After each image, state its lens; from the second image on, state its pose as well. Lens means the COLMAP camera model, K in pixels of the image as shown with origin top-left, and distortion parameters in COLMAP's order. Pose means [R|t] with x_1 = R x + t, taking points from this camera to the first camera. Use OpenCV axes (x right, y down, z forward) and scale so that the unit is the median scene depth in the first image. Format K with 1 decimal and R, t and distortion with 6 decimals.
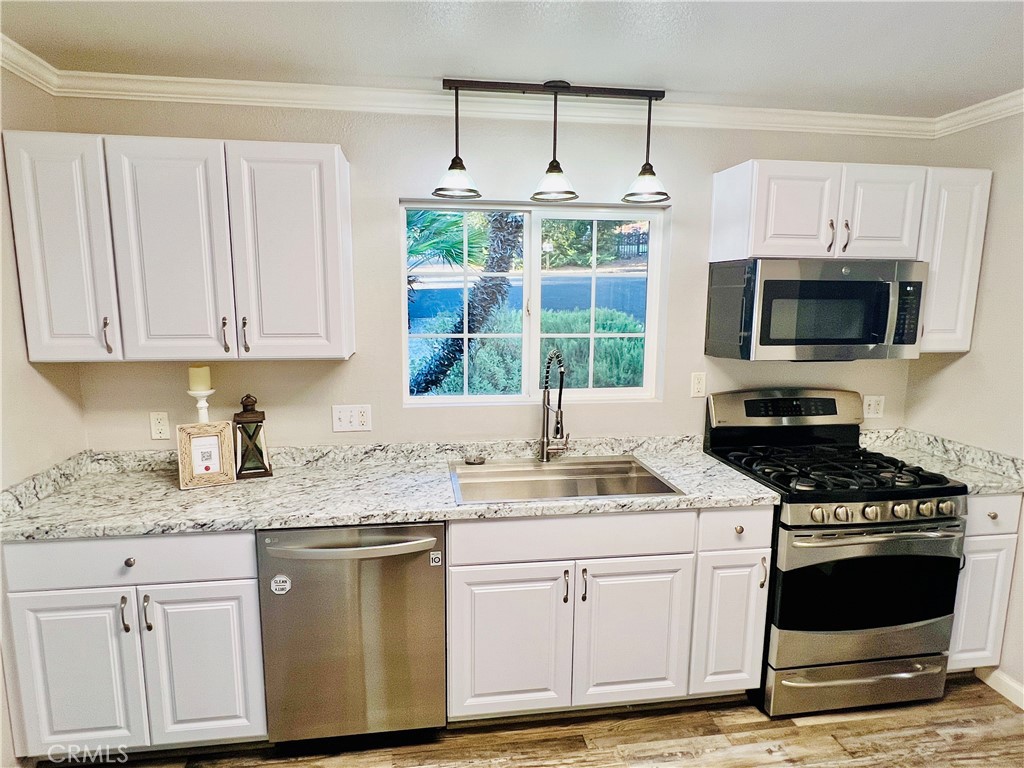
lens RADIAL K [[597.7, 0, 508.0], [0, 597.7, 389.6], [0, 0, 1]] dist [-0.002772, 0.000521]
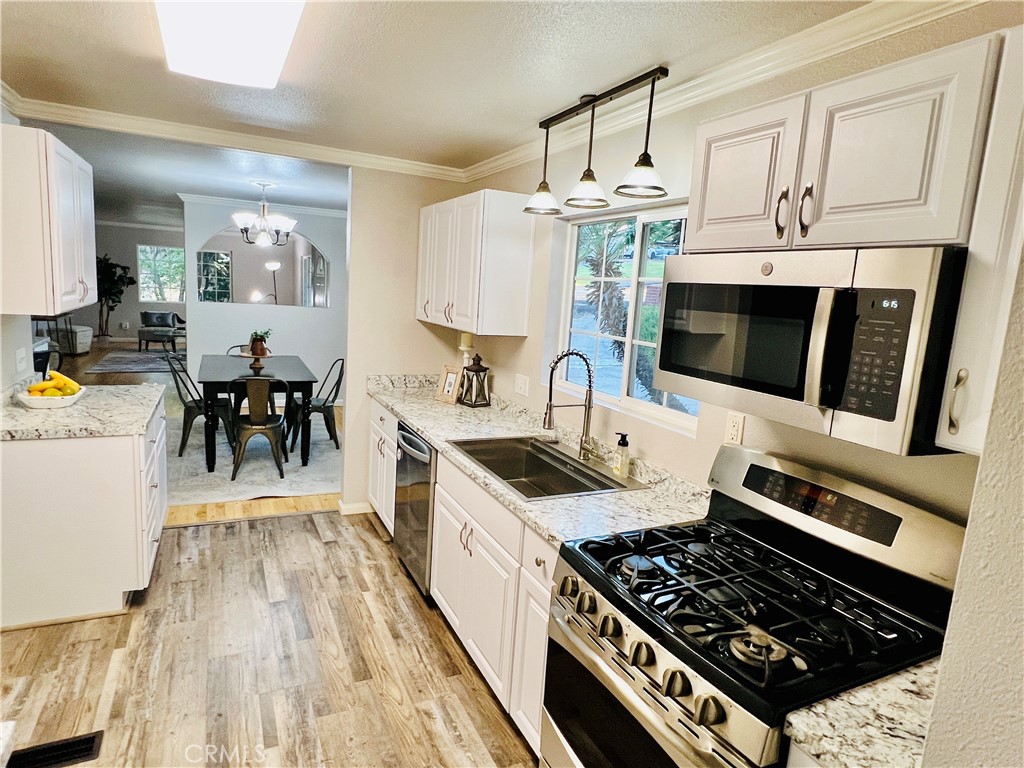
lens RADIAL K [[597.5, 0, 512.0], [0, 597.5, 384.0], [0, 0, 1]] dist [-0.001144, -0.000132]
pose [[0.304497, 0.164171, -0.938259, 1.129013], [-0.211102, 0.972170, 0.101595, -0.098124], [0.928826, 0.167133, 0.330680, 0.612972]]
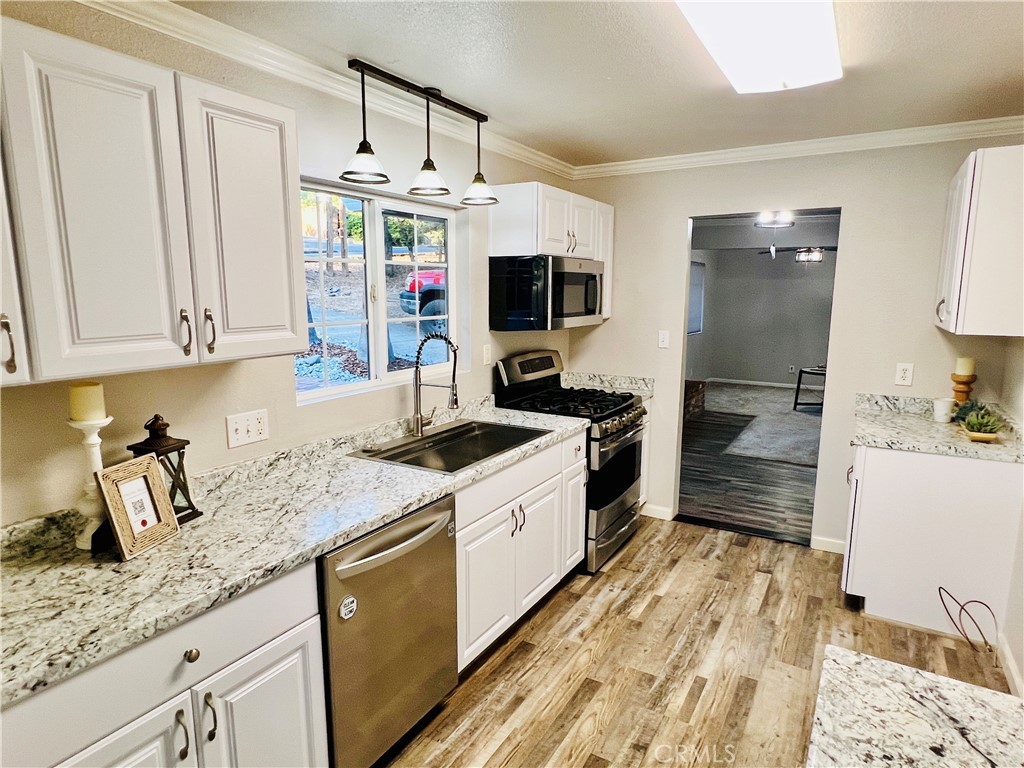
lens RADIAL K [[597.7, 0, 508.0], [0, 597.7, 389.6], [0, 0, 1]] dist [-0.002772, 0.000521]
pose [[0.636244, -0.133234, 0.759896, -0.752756], [0.122907, 0.989900, 0.070654, -0.022892], [-0.761635, 0.048443, 0.646193, 0.203416]]
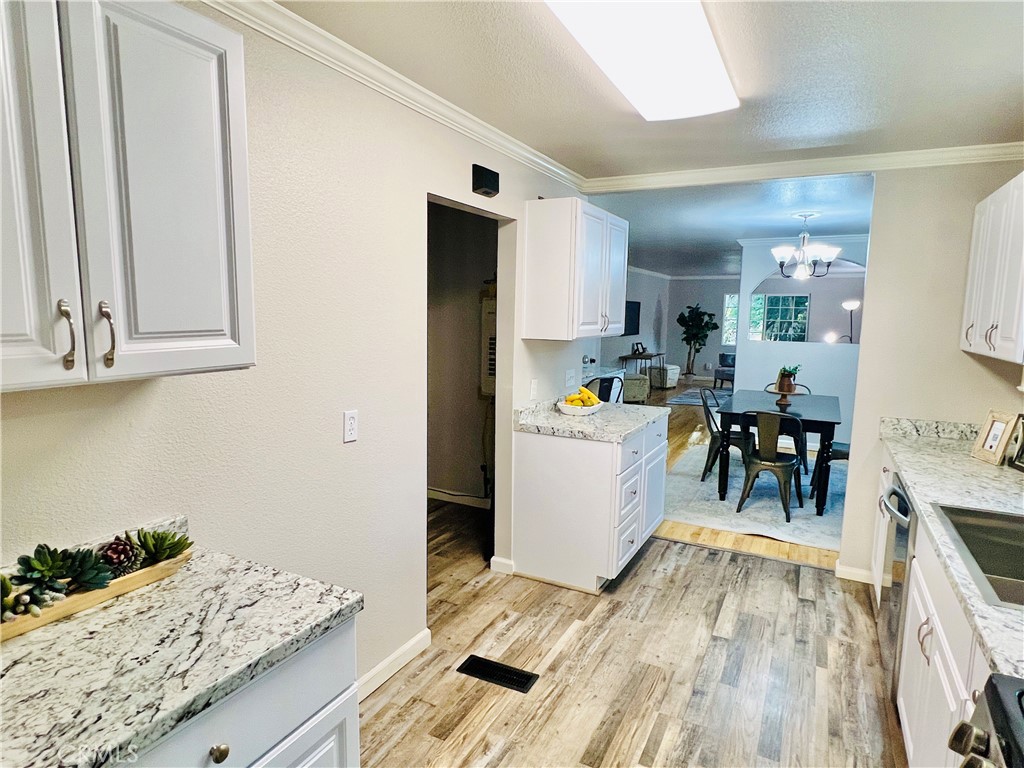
lens RADIAL K [[597.7, 0, 508.0], [0, 597.7, 389.6], [0, 0, 1]] dist [-0.002772, 0.000521]
pose [[-0.585128, 0.089674, -0.805968, 1.043864], [-0.146473, 0.965834, 0.213800, -0.096974], [0.797604, 0.243153, -0.552001, 0.864303]]
